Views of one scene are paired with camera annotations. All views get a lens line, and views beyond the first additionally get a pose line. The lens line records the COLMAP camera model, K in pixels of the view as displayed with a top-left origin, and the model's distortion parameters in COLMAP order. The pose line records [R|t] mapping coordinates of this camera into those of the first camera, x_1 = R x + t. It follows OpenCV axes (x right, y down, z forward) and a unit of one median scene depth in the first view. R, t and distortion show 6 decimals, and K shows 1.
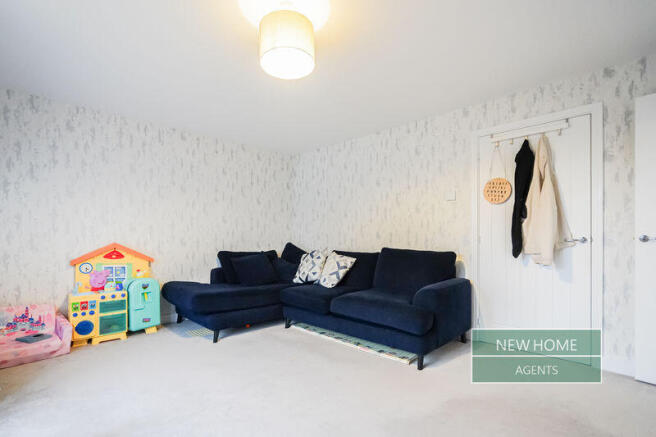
lens RADIAL K [[308.1, 0, 321.5], [0, 308.1, 242.2], [0, 0, 1]] dist [-0.001084, 0.000723]
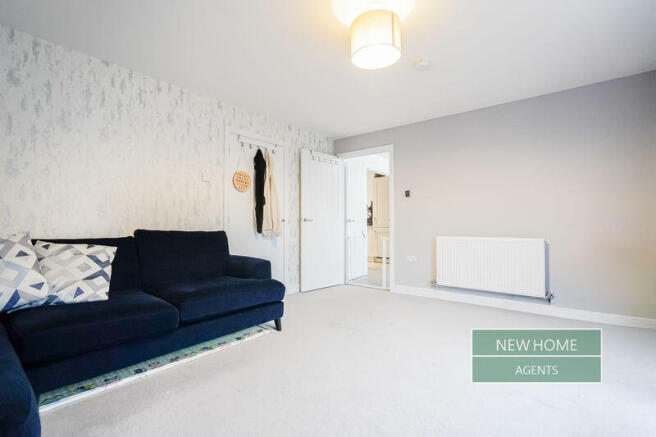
lens RADIAL K [[308.1, 0, 327.9], [0, 308.1, 218.7], [0, 0, 1]] dist [-0.001084, 0.000723]
pose [[-0.089884, 0.016006, 0.995824, -0.660528], [0.010739, 0.999828, -0.015101, 0.009140], [-0.995894, 0.009337, -0.090040, 0.706661]]
